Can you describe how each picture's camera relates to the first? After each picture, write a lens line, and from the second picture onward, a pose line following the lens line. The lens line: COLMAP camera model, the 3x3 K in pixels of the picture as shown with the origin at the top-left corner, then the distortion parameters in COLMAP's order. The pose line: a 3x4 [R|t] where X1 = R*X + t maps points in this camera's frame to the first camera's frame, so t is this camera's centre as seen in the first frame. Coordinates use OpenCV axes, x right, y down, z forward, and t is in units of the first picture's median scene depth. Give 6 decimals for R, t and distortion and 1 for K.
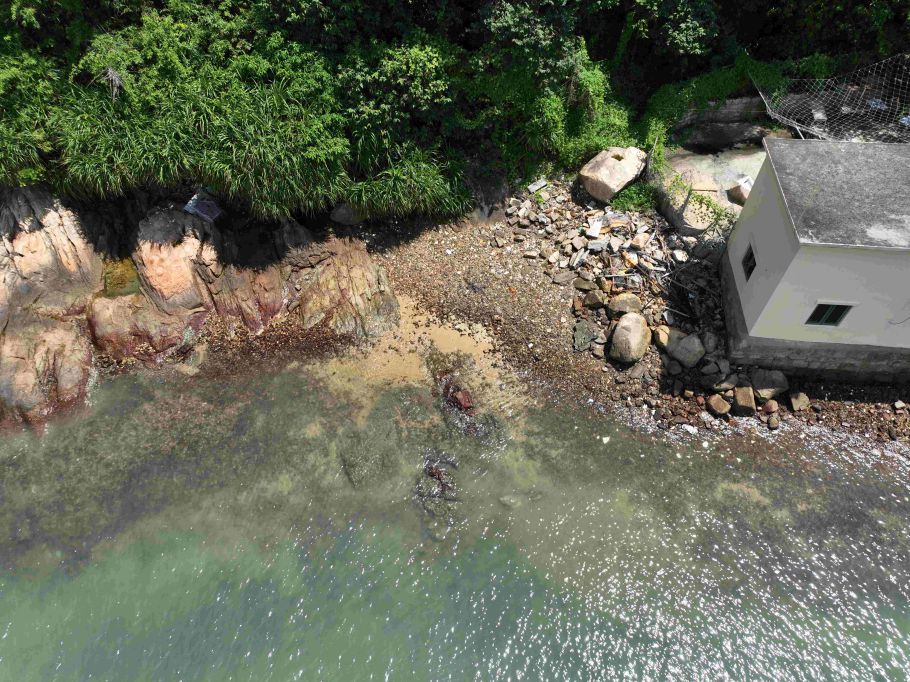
lens RADIAL K [[642.9, 0, 458.1], [0, 642.9, 342.2], [0, 0, 1]] dist [-0.000816, 0.017497]
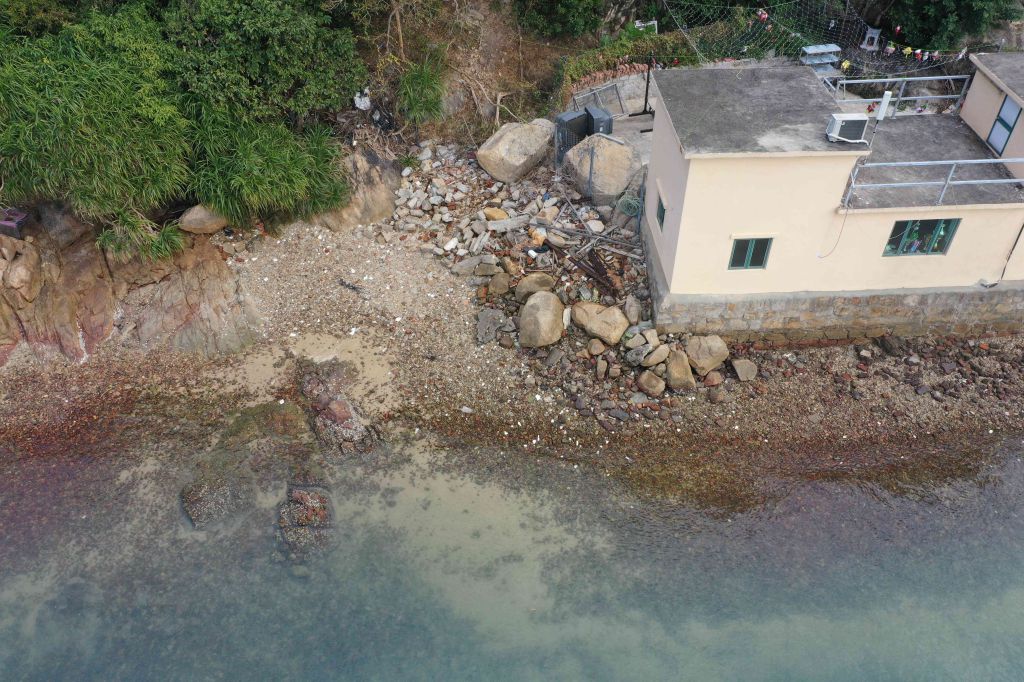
lens RADIAL K [[801.0, 0, 512.0], [0, 801.0, 341.0], [0, 0, 1]] dist [-0.011512, -0.006104]
pose [[0.992230, -0.090862, 0.084988, 0.134407], [0.104630, 0.979016, -0.174874, 0.187067], [-0.067315, 0.182408, 0.980916, 0.000674]]
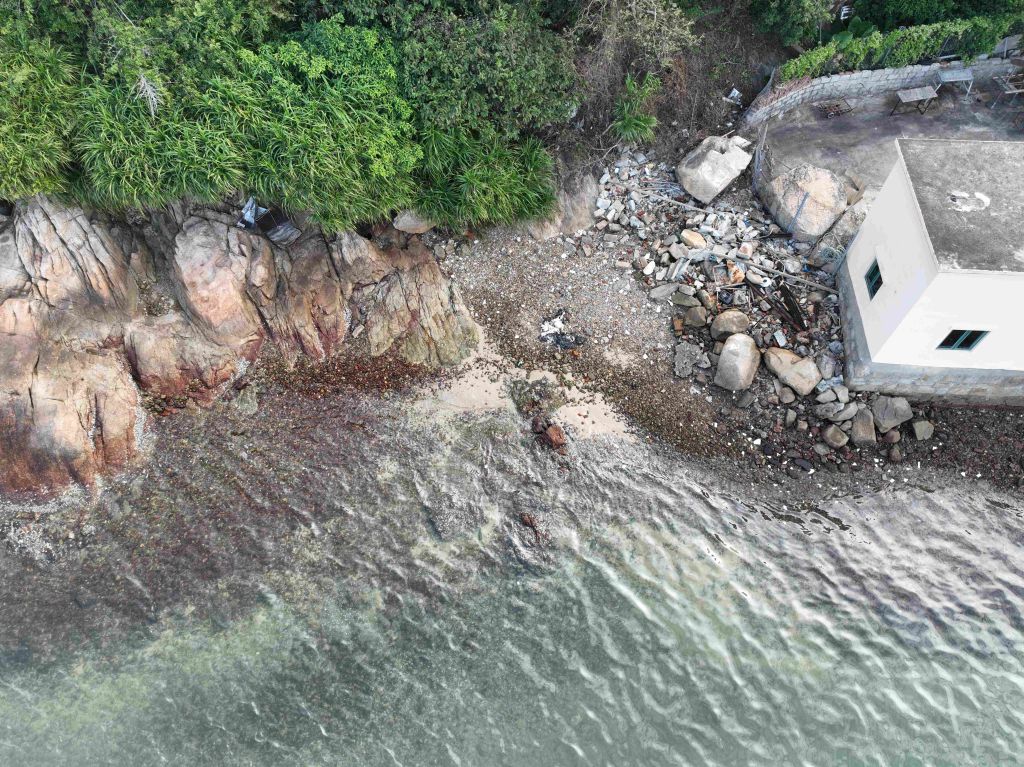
lens RADIAL K [[723.4, 0, 515.5], [0, 723.4, 384.8], [0, 0, 1]] dist [-0.000816, 0.017497]
pose [[0.999700, -0.022160, 0.010452, -0.051710], [0.021043, 0.995062, 0.096995, -0.076771], [-0.012550, -0.096746, 0.995230, -0.006558]]
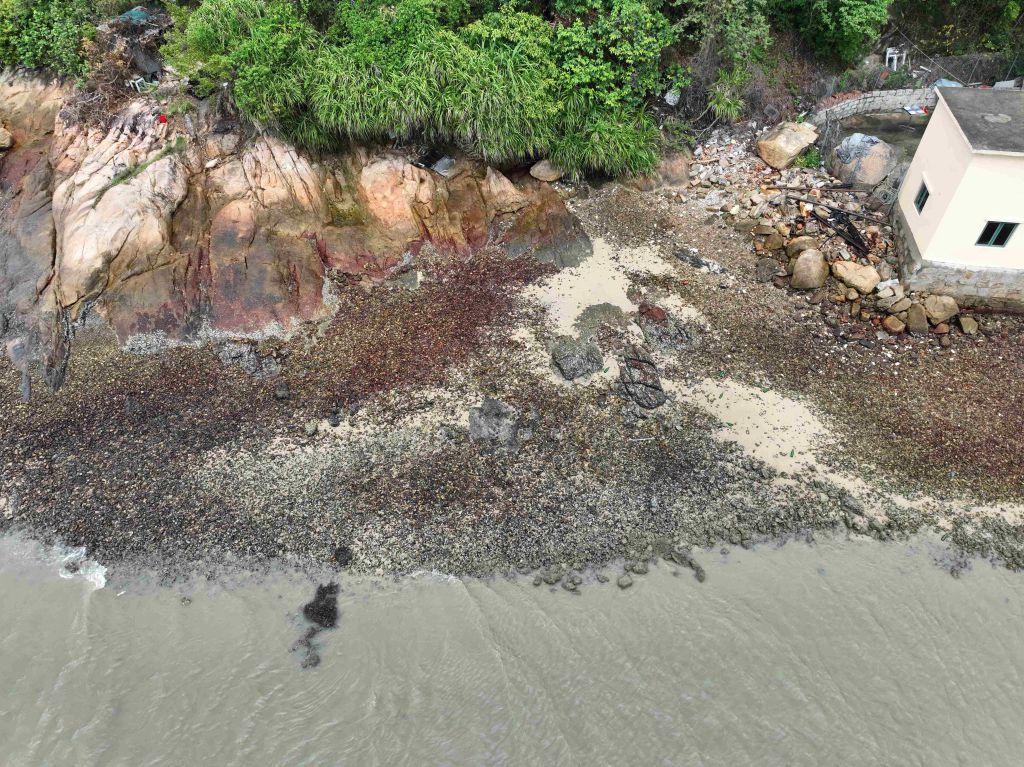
lens RADIAL K [[723.4, 0, 515.5], [0, 723.4, 384.8], [0, 0, 1]] dist [-0.000816, 0.017497]
pose [[0.997969, 0.047619, -0.042315, -0.166799], [-0.052130, 0.992247, -0.112824, 0.340257], [0.036614, 0.114800, 0.992714, -0.219885]]
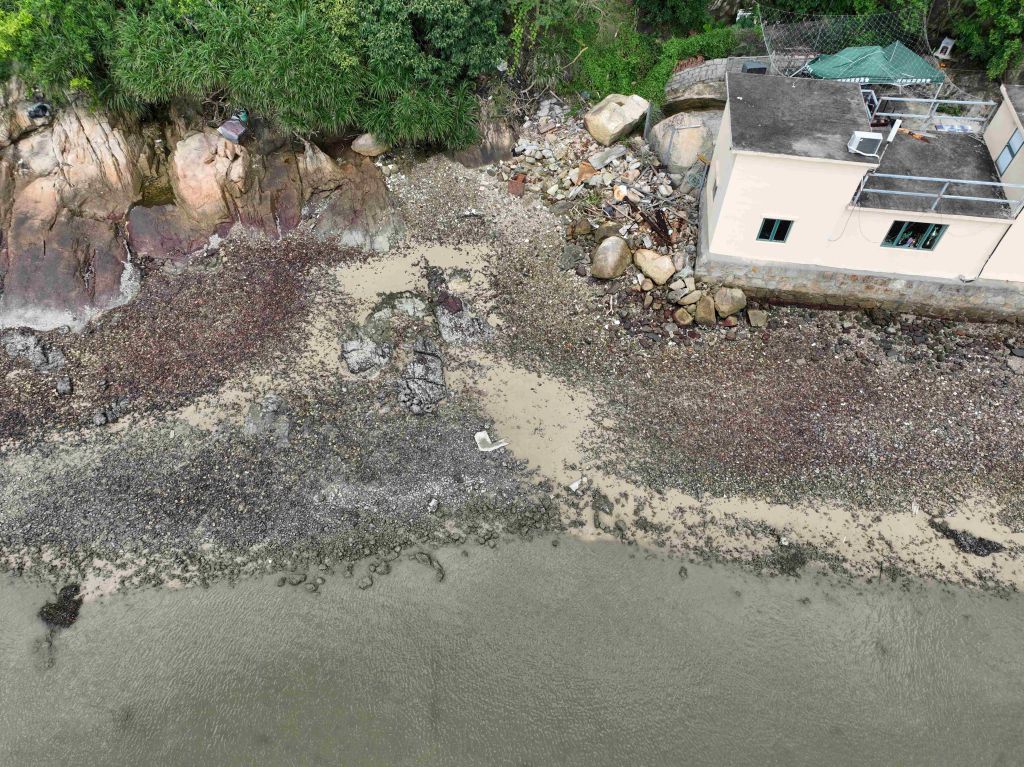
lens RADIAL K [[723.4, 0, 515.5], [0, 723.4, 384.8], [0, 0, 1]] dist [-0.000816, 0.017497]
pose [[0.998108, 0.053024, -0.031127, 0.149235], [-0.053244, 0.998562, -0.006309, 0.215360], [0.030748, 0.007954, 0.999496, -0.225737]]
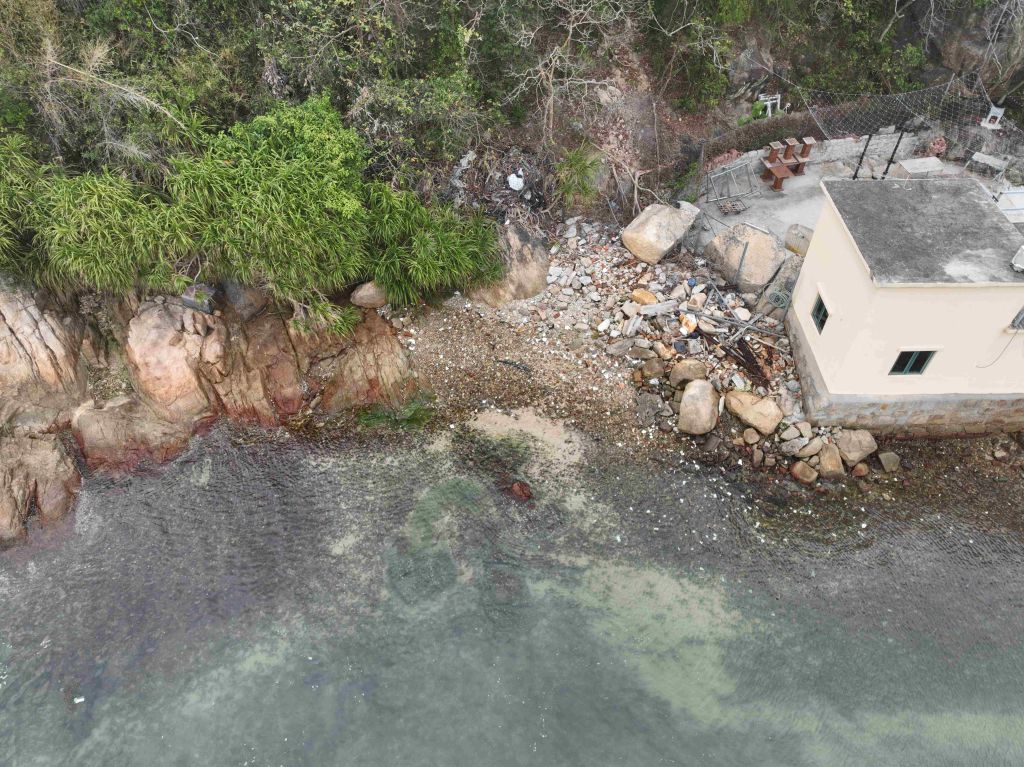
lens RADIAL K [[723.4, 0, 515.5], [0, 723.4, 384.8], [0, 0, 1]] dist [-0.000816, 0.017497]
pose [[0.995299, -0.075426, 0.060744, -0.044638], [0.080337, 0.993313, -0.082922, 0.024117], [-0.054083, 0.087412, 0.994703, 0.004367]]
